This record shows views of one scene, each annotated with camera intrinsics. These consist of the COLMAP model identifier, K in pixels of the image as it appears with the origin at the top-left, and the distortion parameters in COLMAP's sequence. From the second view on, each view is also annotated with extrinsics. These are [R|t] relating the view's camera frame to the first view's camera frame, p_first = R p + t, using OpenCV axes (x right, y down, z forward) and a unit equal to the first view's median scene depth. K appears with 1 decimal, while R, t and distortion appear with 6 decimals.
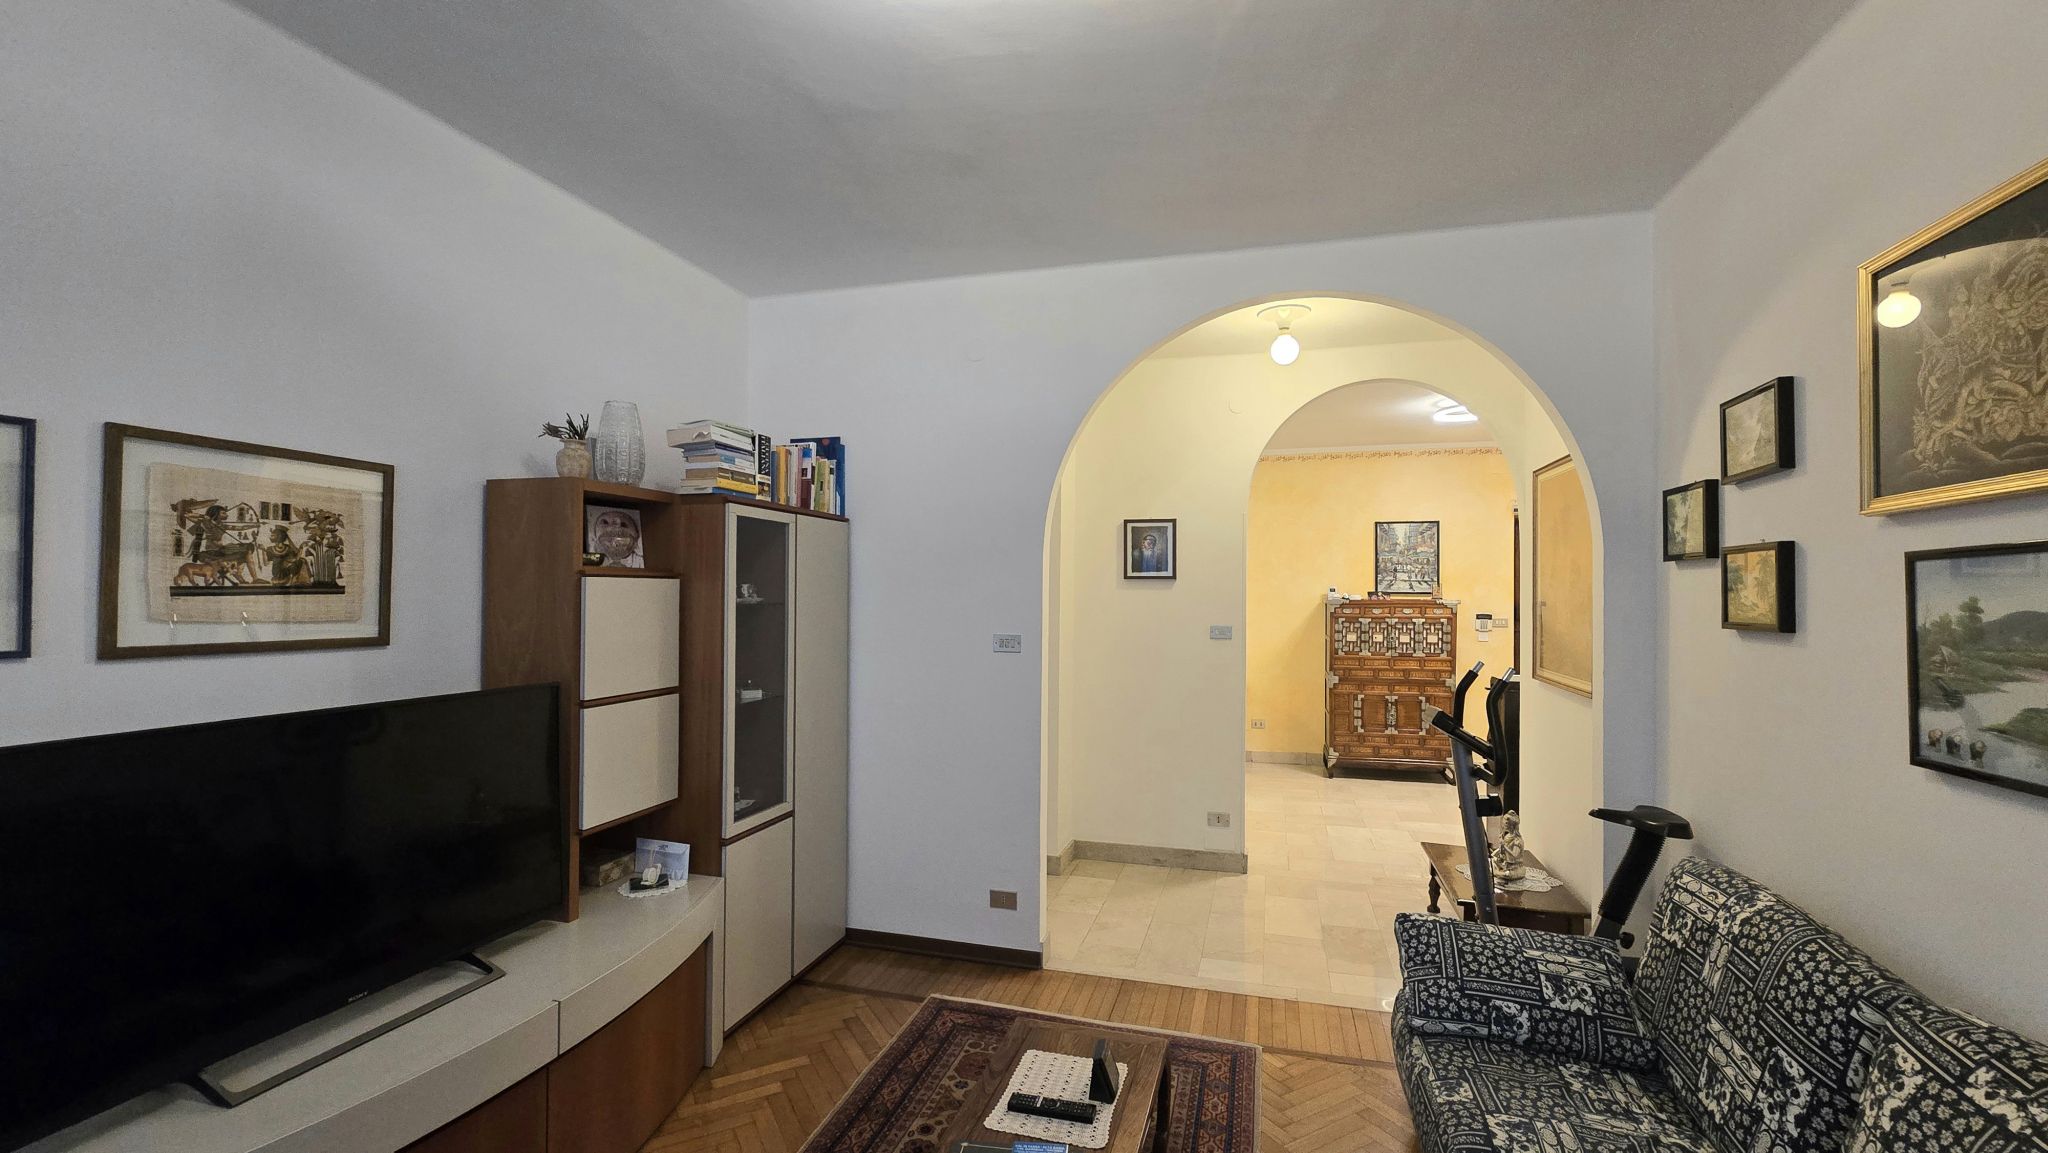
lens RADIAL K [[843.6, 0, 1032.8], [0, 843.6, 582.4], [0, 0, 1]] dist [-0.003122, 0.001168]
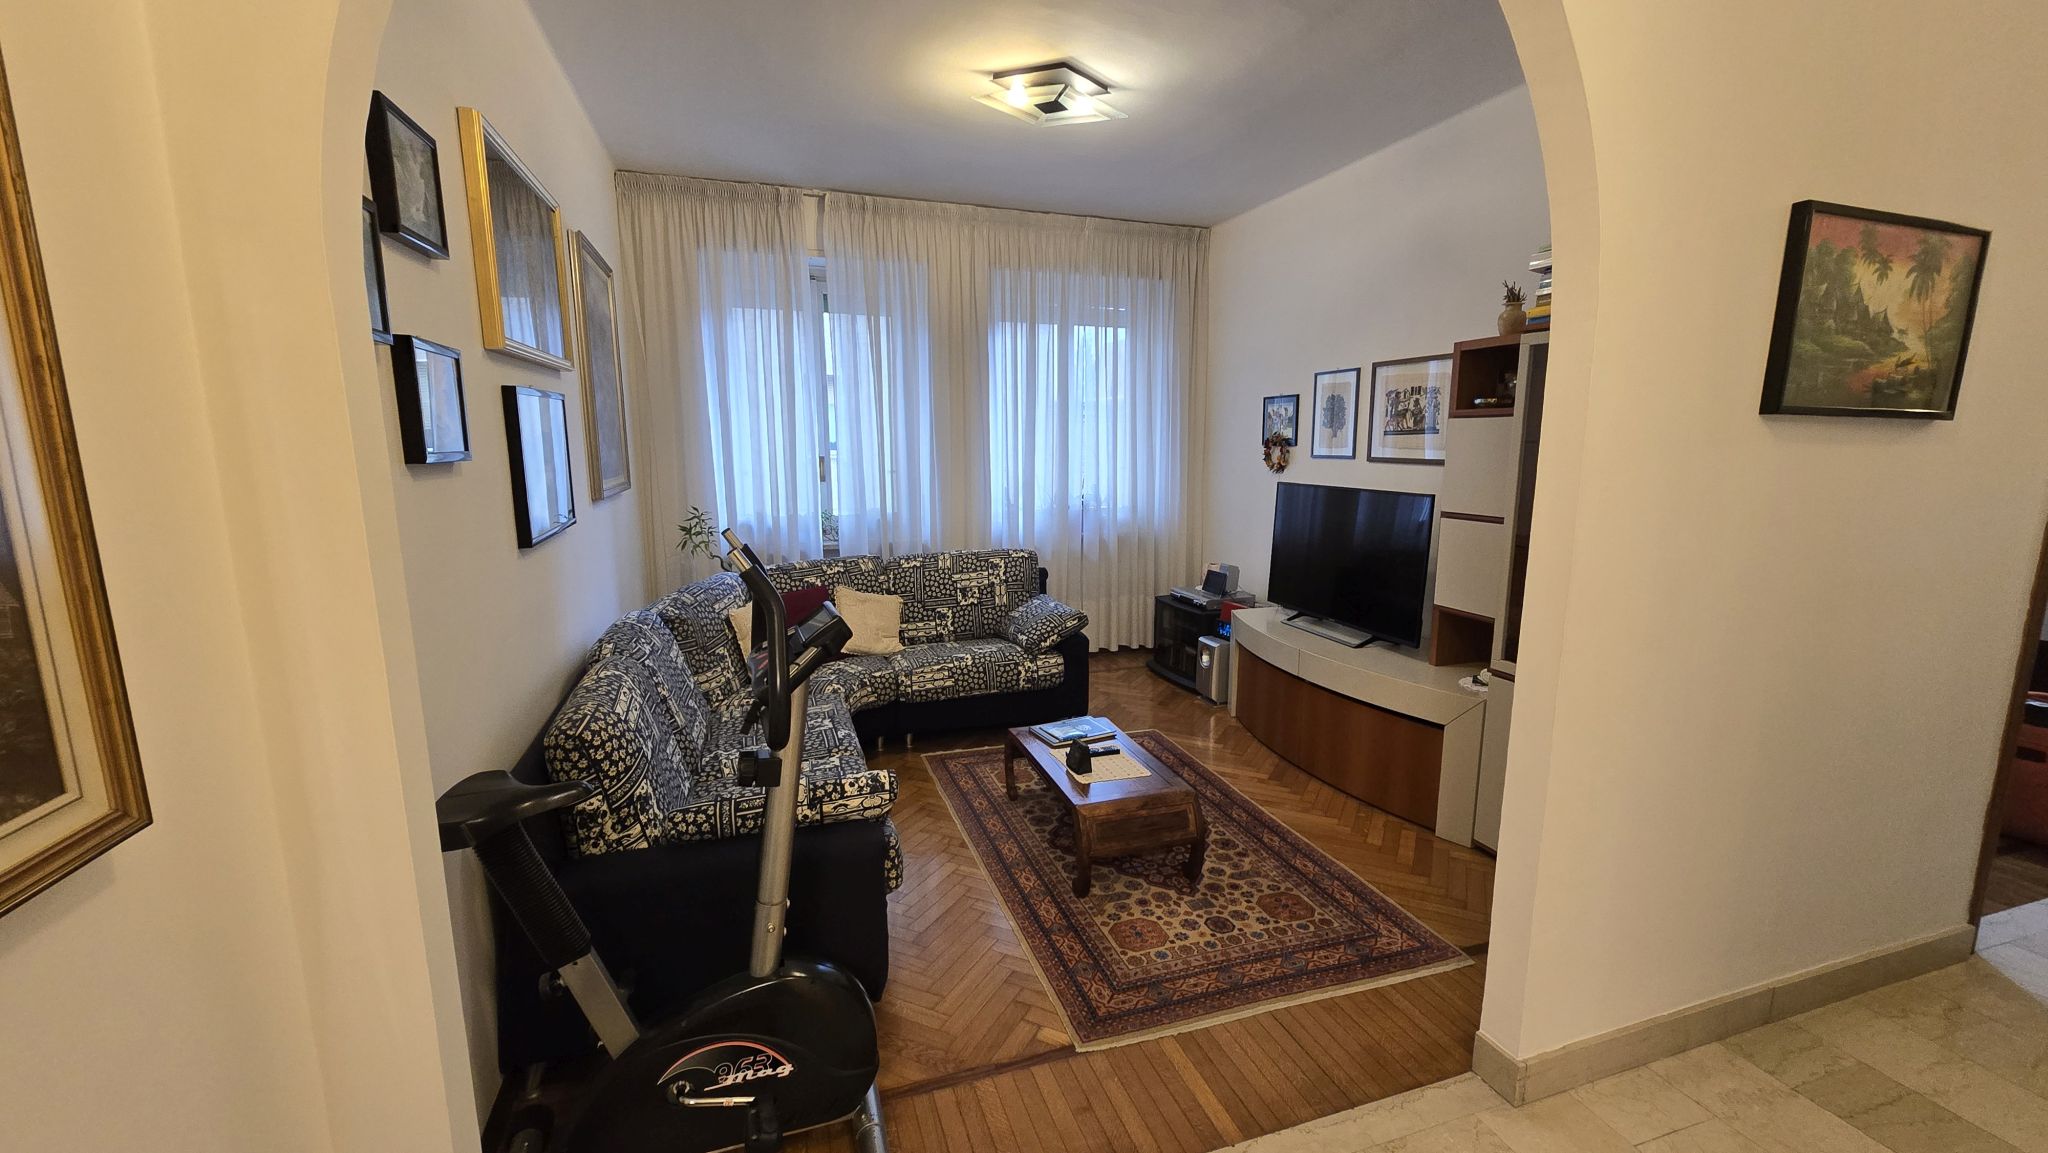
lens RADIAL K [[843.6, 0, 1042.1], [0, 843.6, 584.1], [0, 0, 1]] dist [-0.003122, 0.001168]
pose [[-0.823623, 0.087907, -0.560284, 0.693896], [0.000995, 0.988137, 0.153572, 0.042092], [0.567137, 0.125928, -0.813939, 1.577547]]
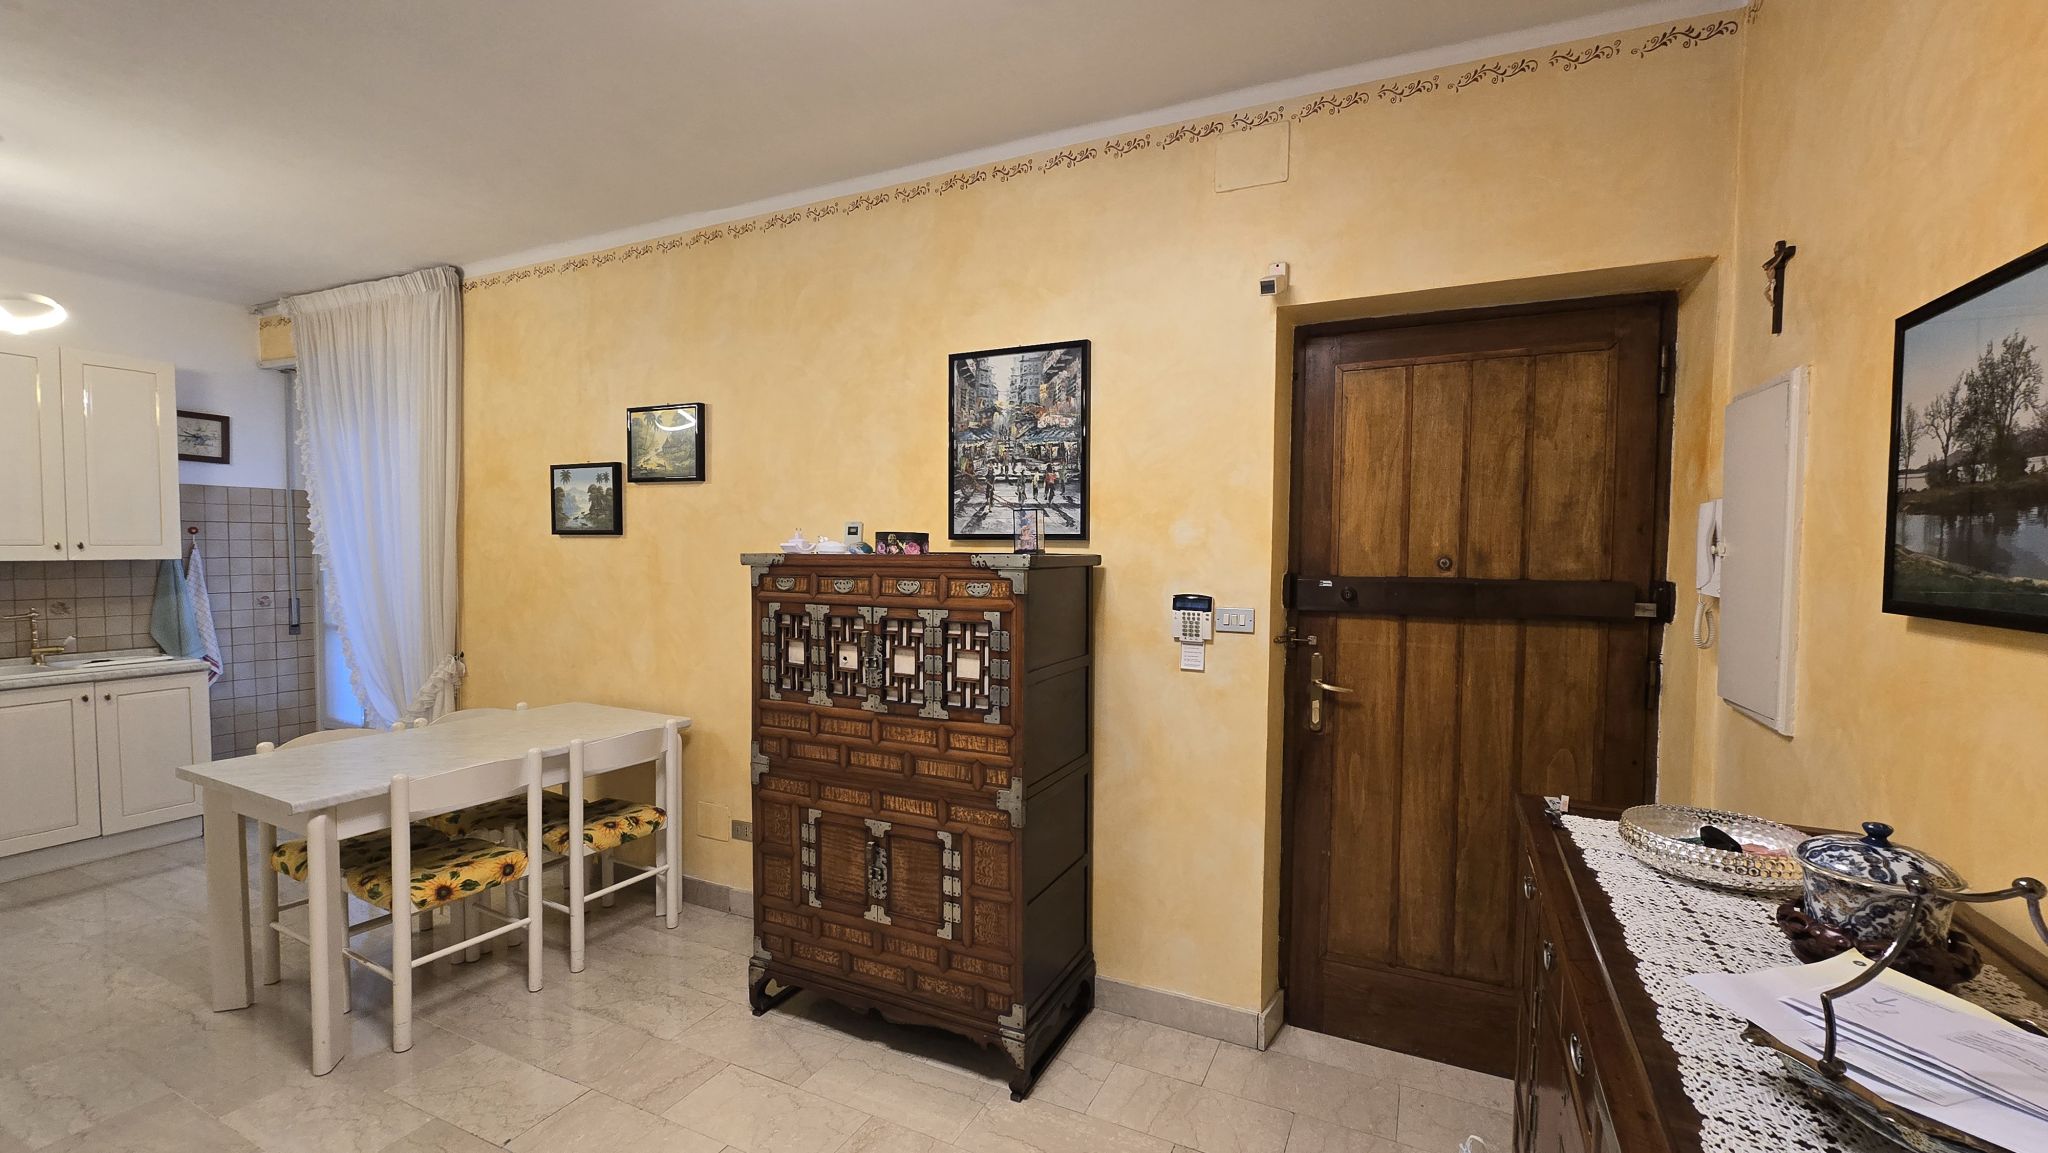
lens RADIAL K [[843.6, 0, 1019.4], [0, 843.6, 583.3], [0, 0, 1]] dist [-0.003122, 0.001168]
pose [[0.984092, 0.010762, -0.177336, 1.362942], [-0.001689, 0.998685, 0.051236, 0.036907], [0.177654, -0.050122, 0.982816, 1.645329]]
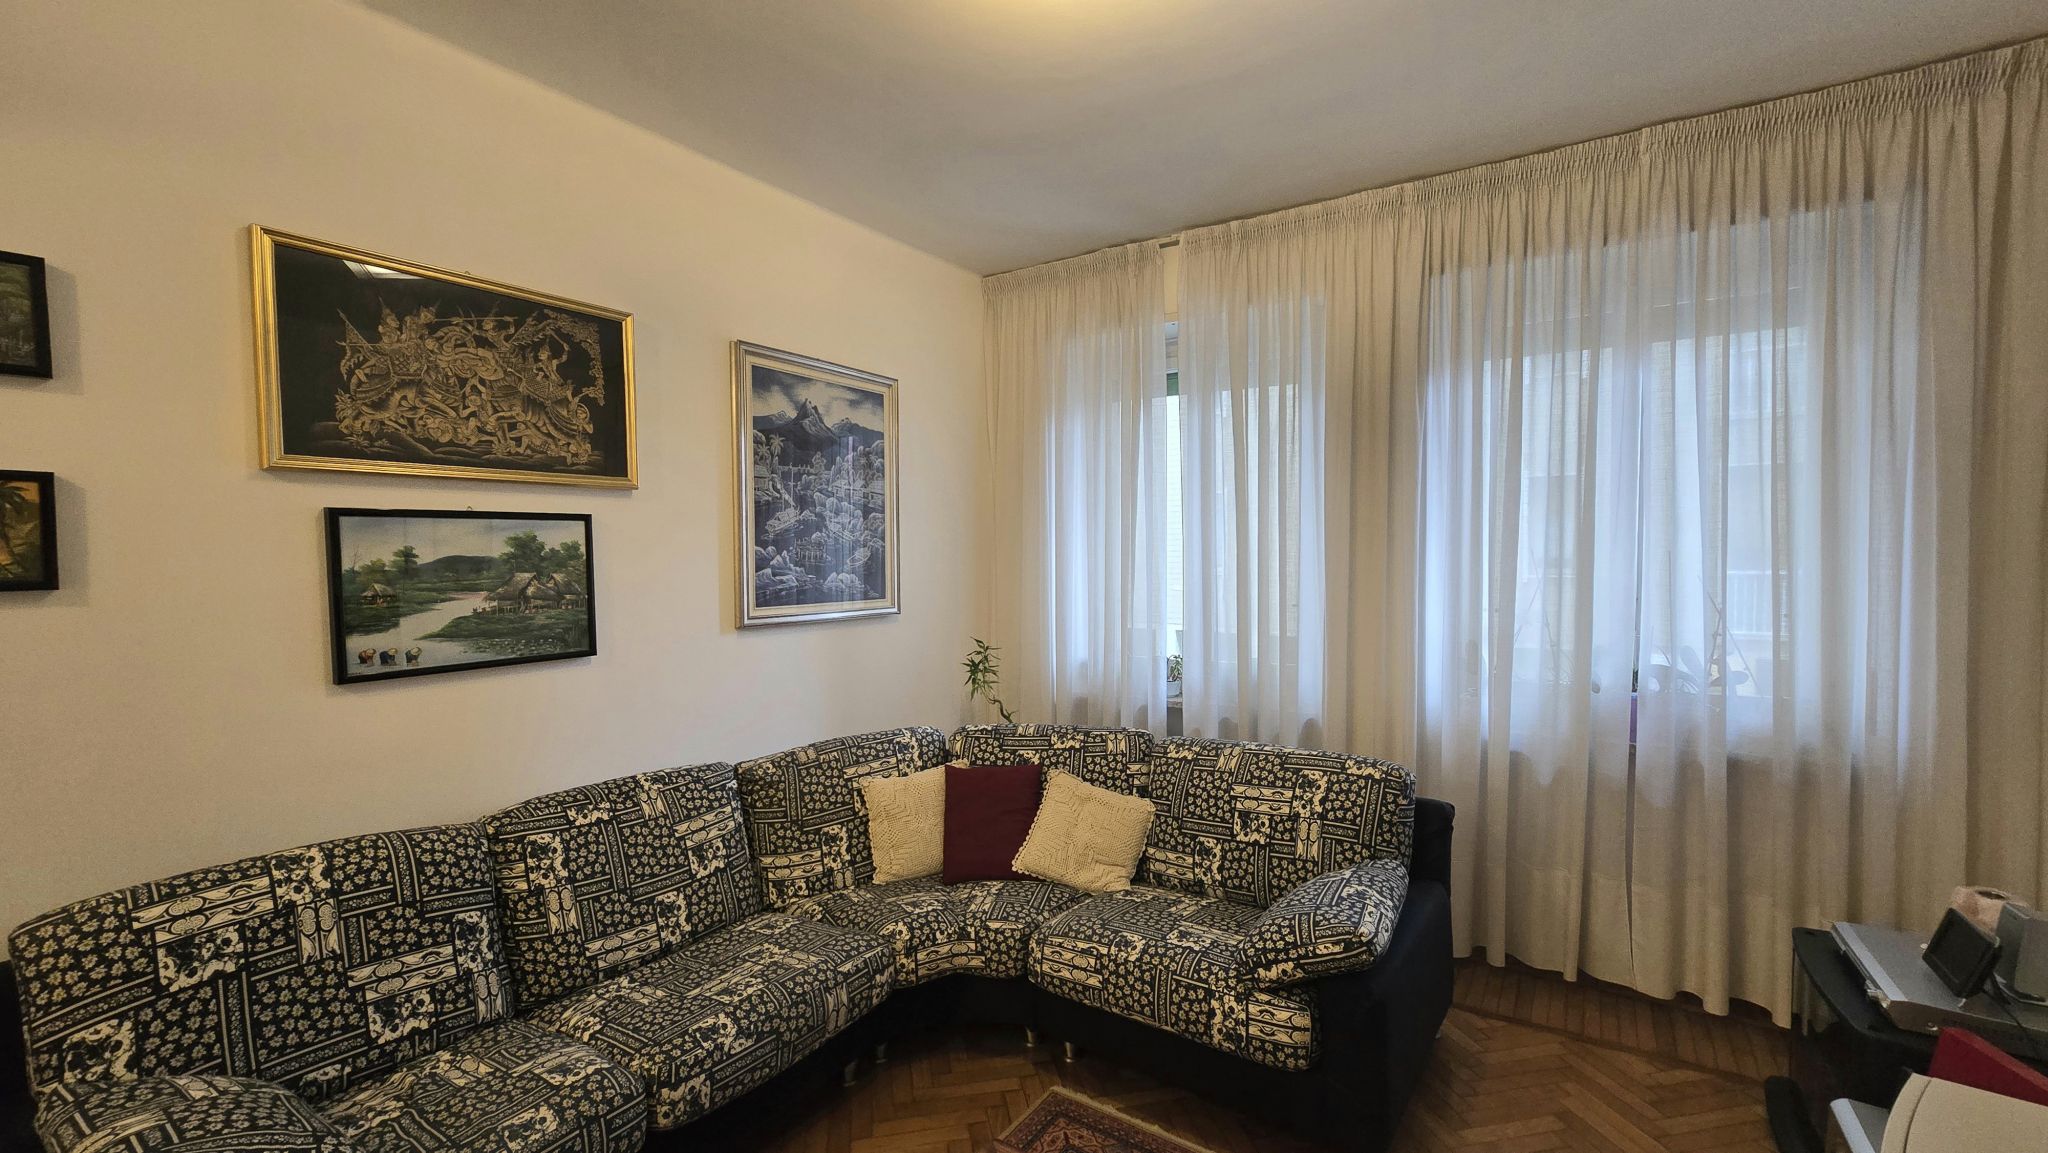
lens RADIAL K [[843.6, 0, 1034.5], [0, 843.6, 582.5], [0, 0, 1]] dist [-0.003122, 0.001168]
pose [[-0.952413, -0.012395, 0.304560, -0.165472], [-0.006556, 0.999775, 0.020186, 0.024080], [-0.304741, 0.017229, -0.952279, 1.128640]]
